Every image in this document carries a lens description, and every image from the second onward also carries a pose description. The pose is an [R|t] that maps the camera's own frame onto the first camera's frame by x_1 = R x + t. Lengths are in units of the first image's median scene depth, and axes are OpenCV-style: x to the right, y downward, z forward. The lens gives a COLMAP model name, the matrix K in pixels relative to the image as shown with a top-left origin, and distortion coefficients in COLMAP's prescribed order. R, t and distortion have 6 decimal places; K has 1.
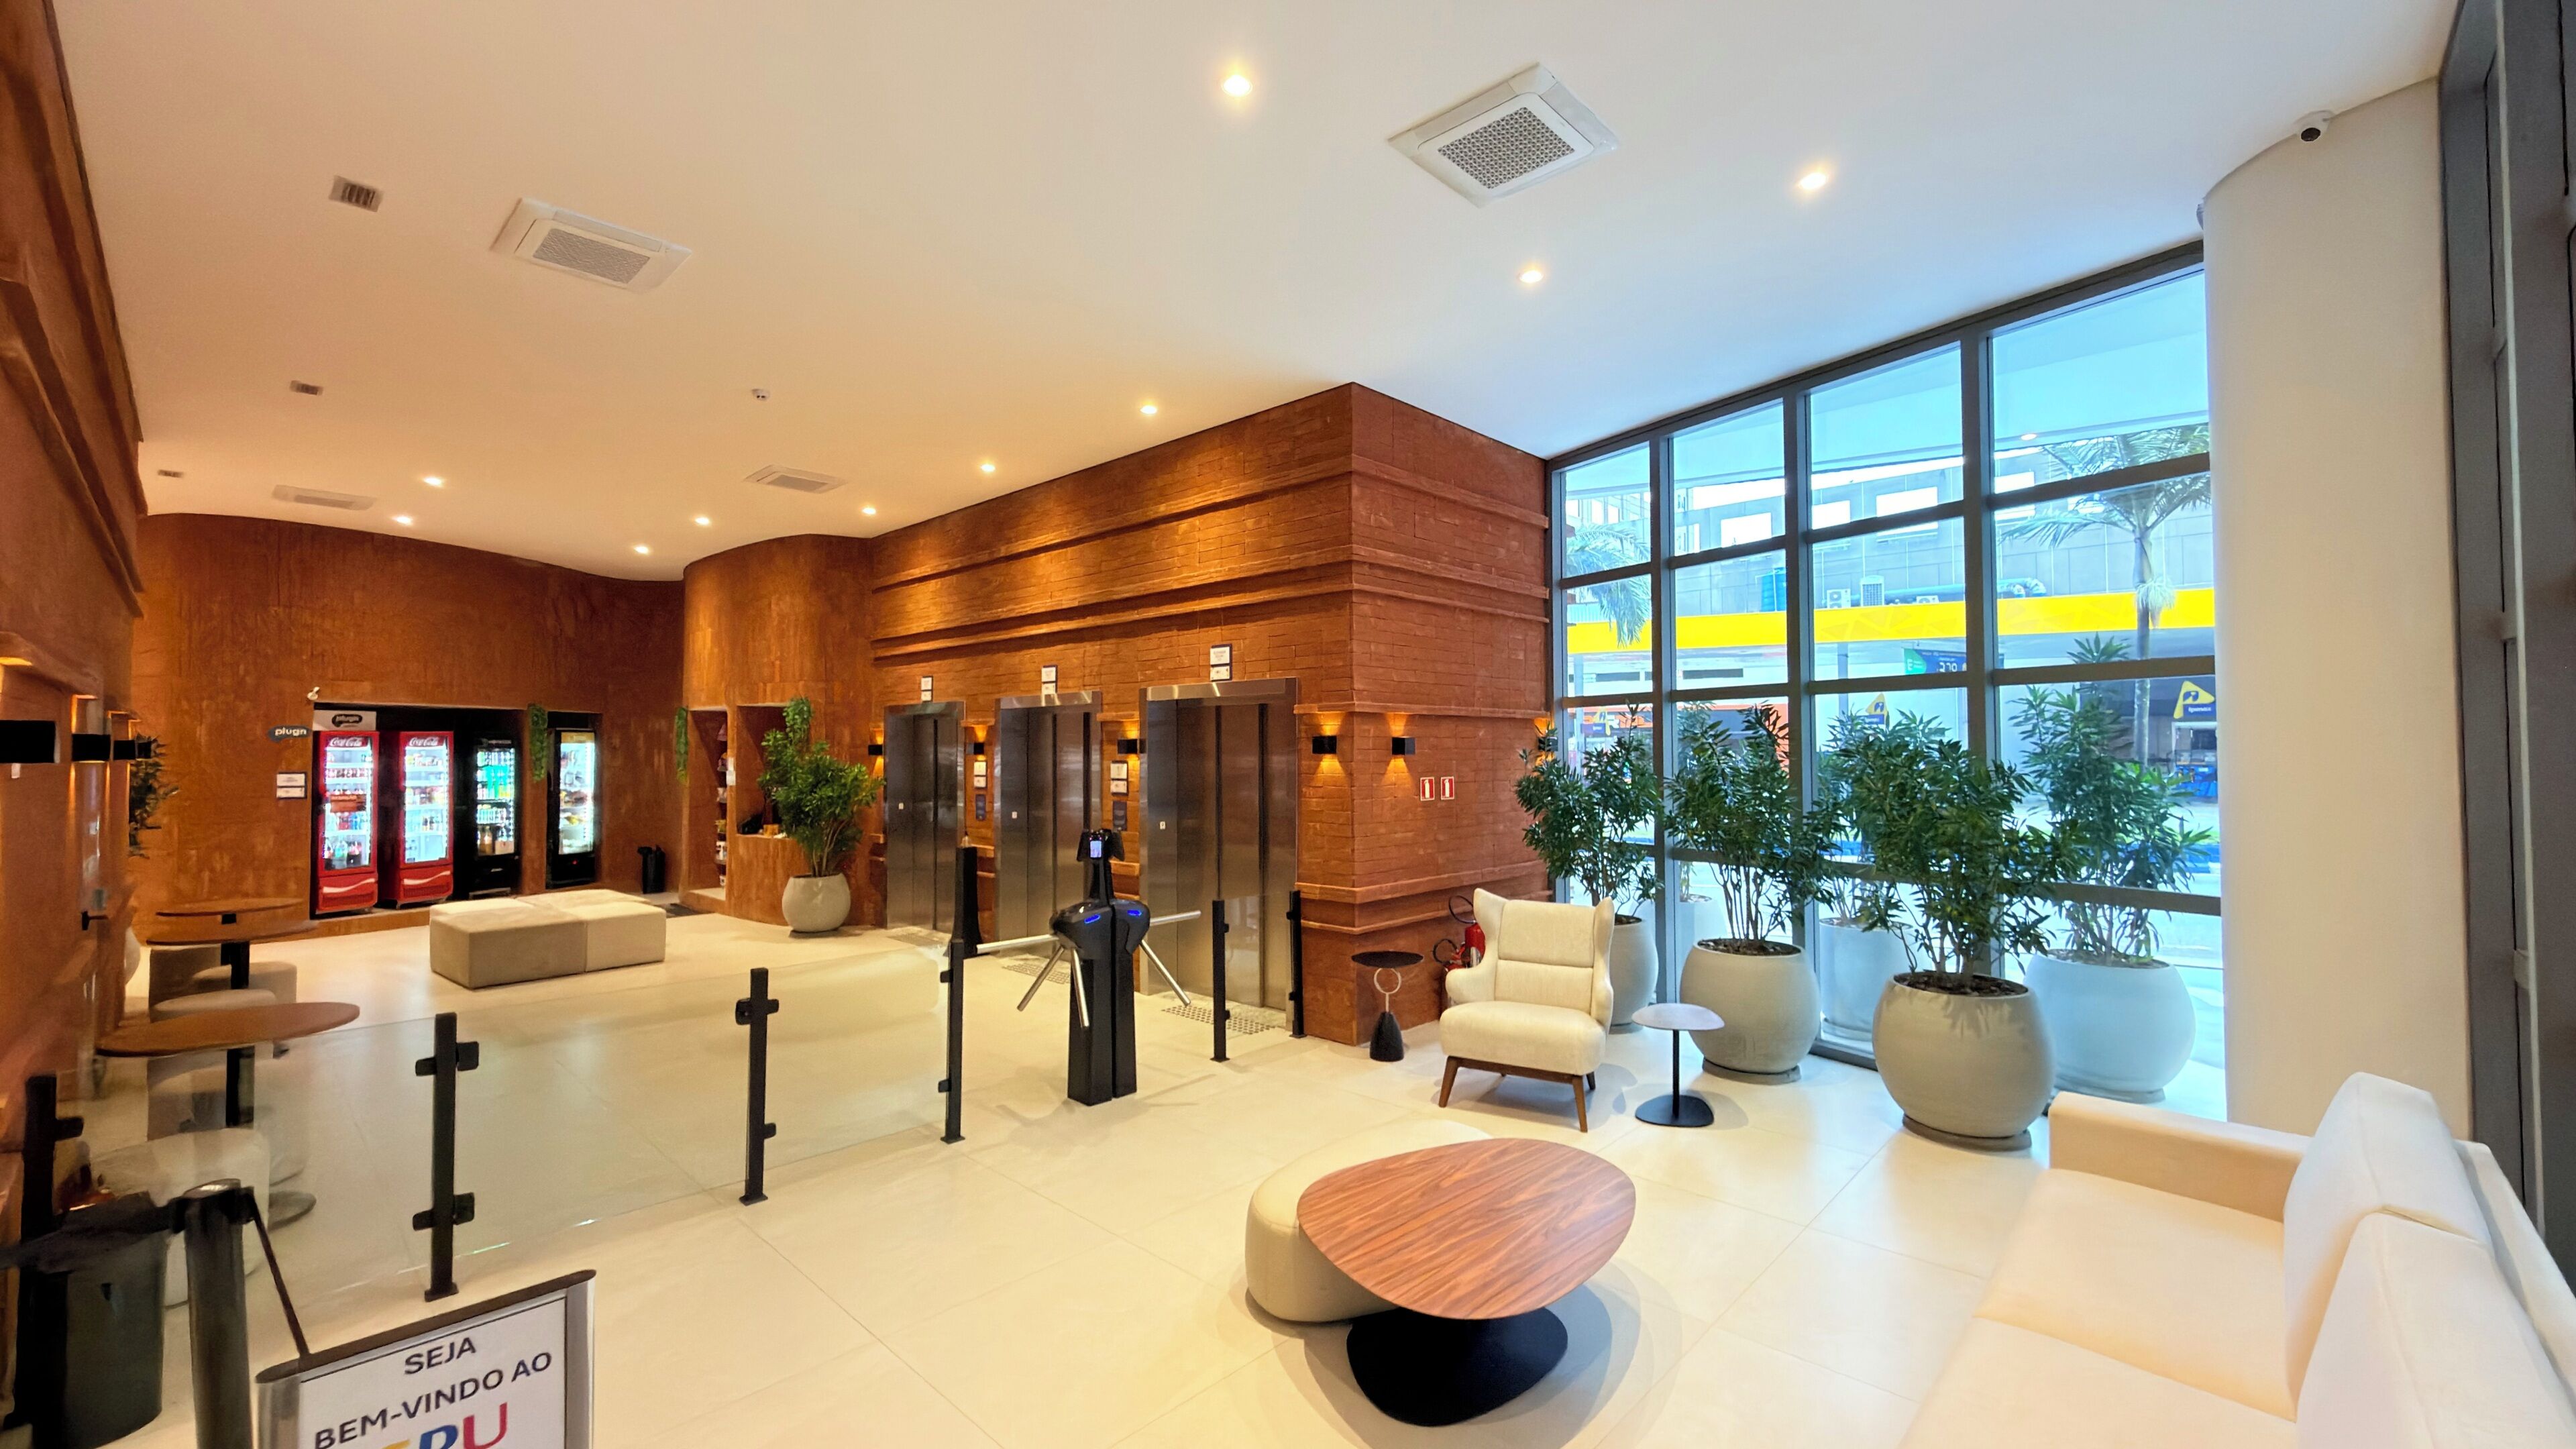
lens RADIAL K [[1029.3, 0, 1287.3], [0, 1029.3, 734.0], [0, 0, 1]] dist [-0.001339, -0.000094]
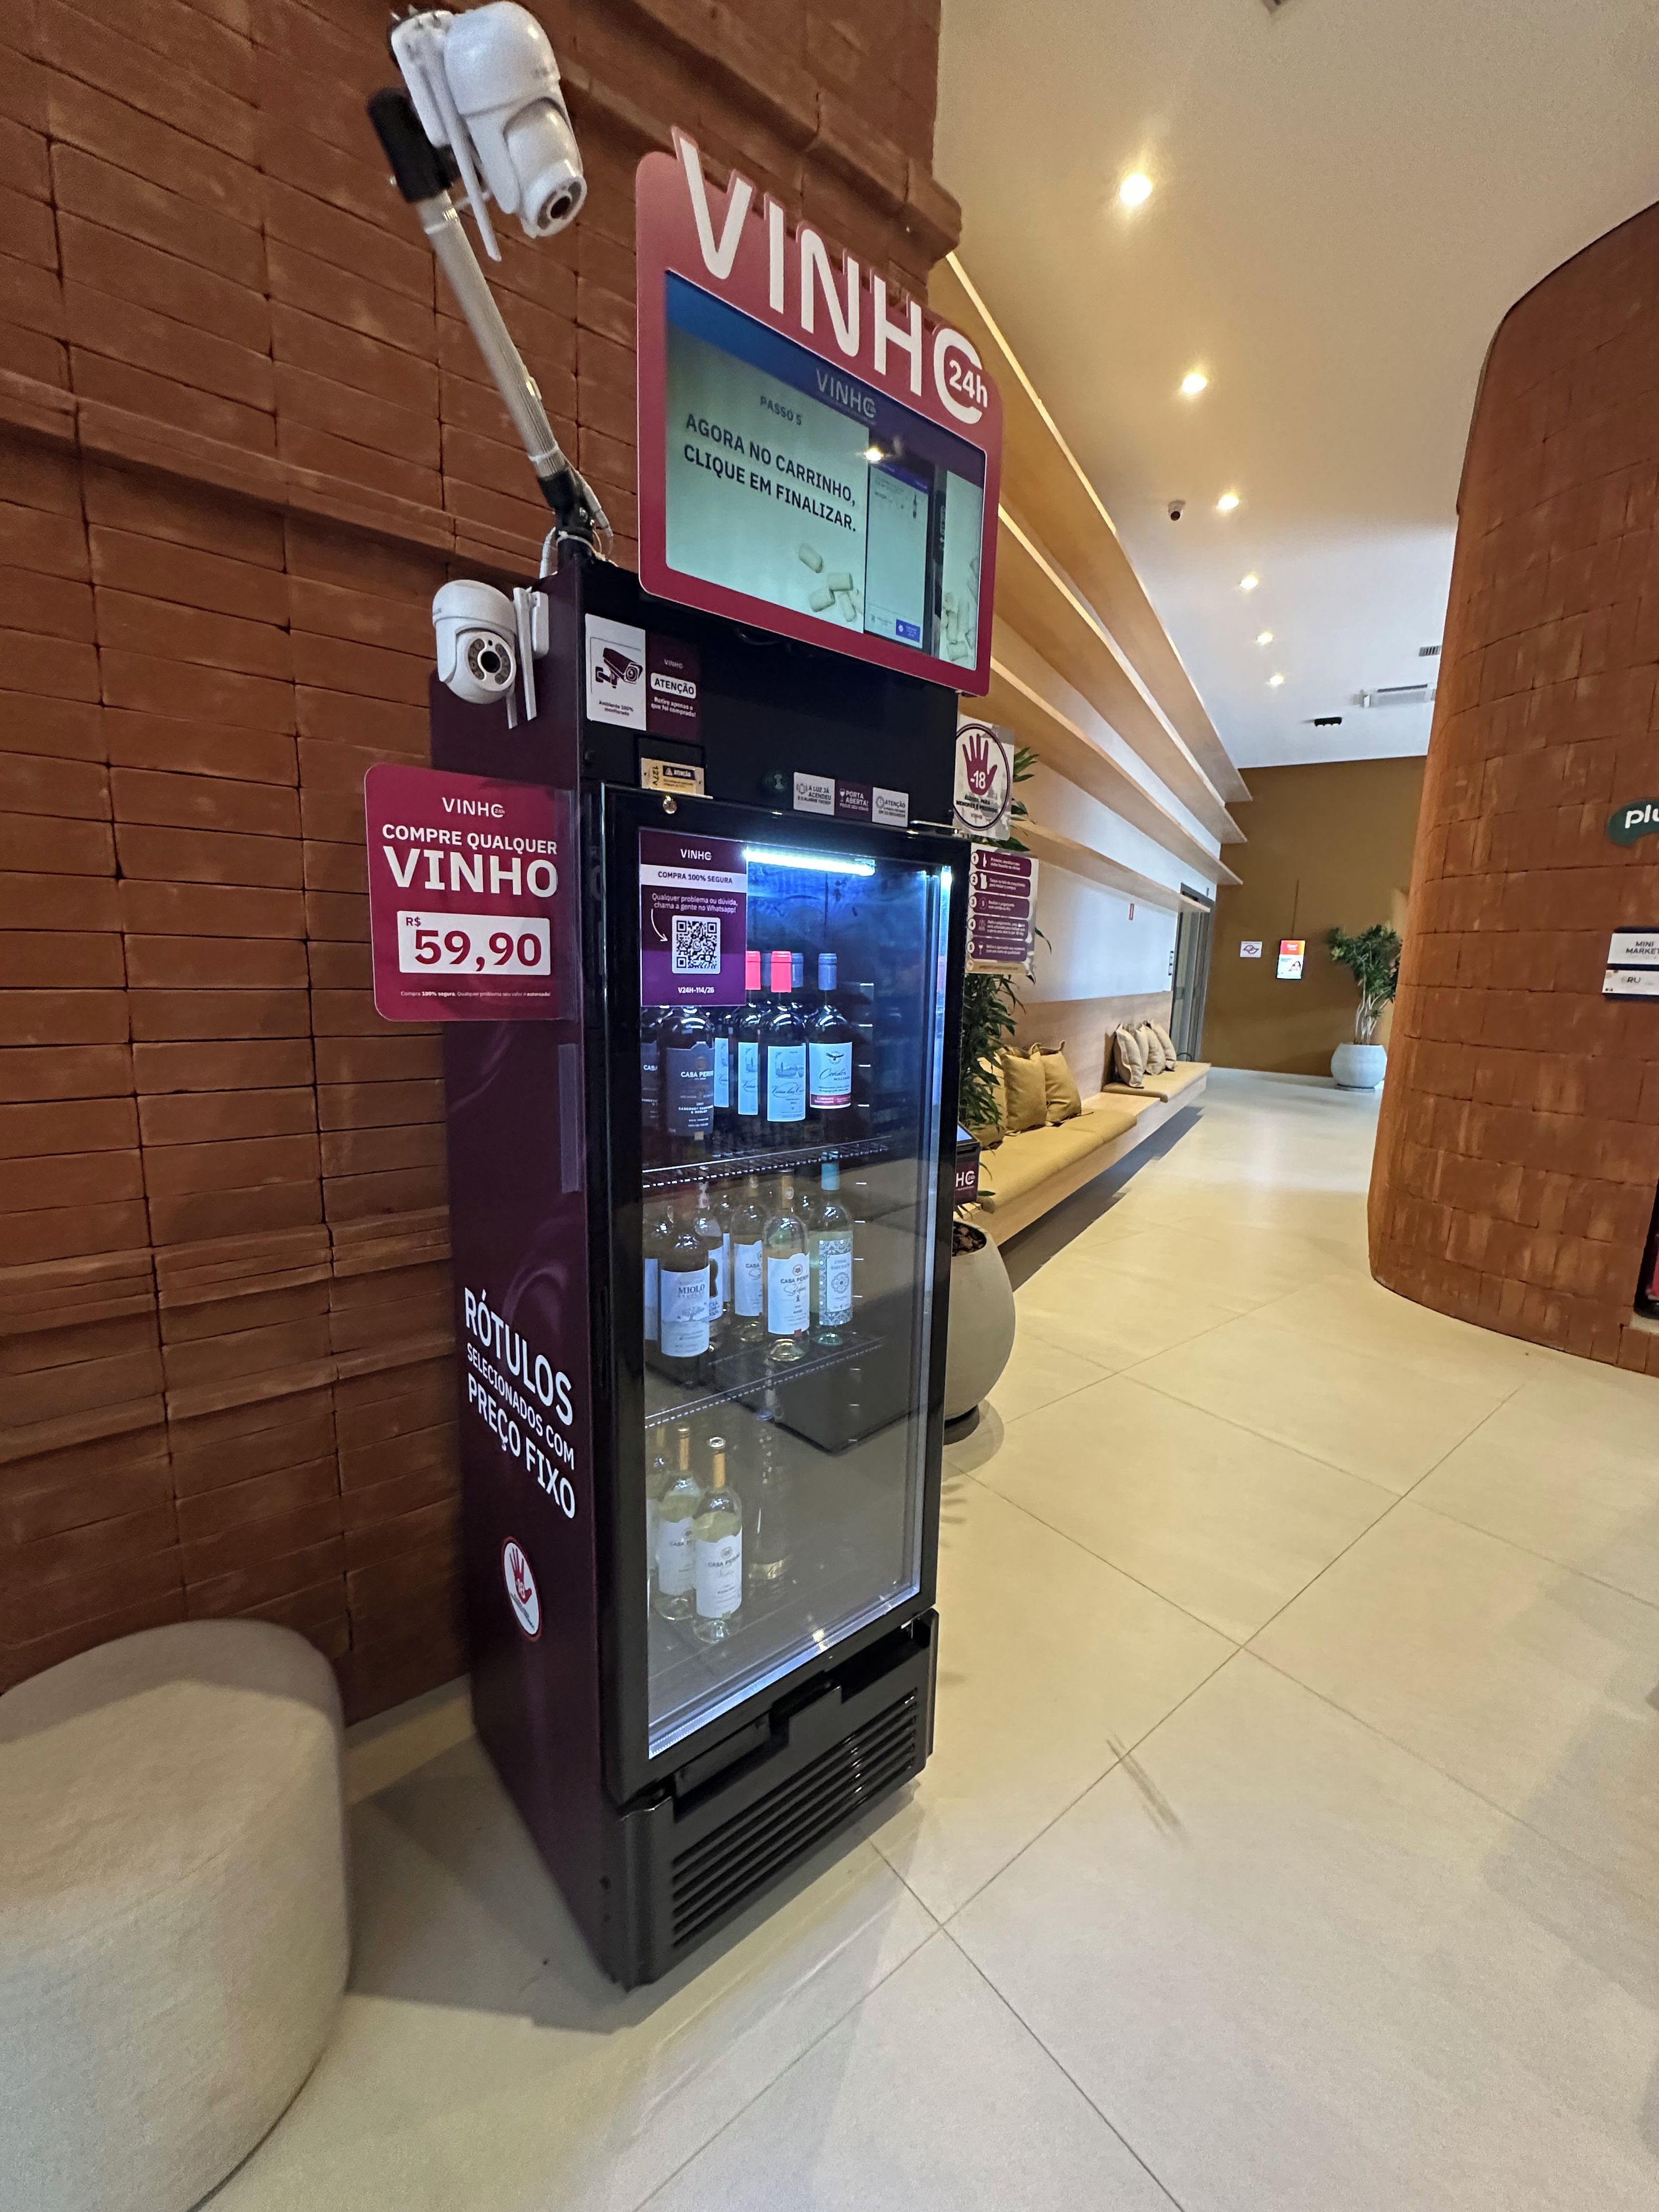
lens RADIAL K [[897.6, 0, 828.7], [0, 897.6, 1109.6], [0, 0, 1]] dist [-0.004169, -0.000201]
pose [[-0.115562, 0.172335, -0.978236, -0.609934], [-0.014142, 0.984449, 0.175100, 0.049793], [0.993200, 0.034069, -0.111328, 0.748337]]
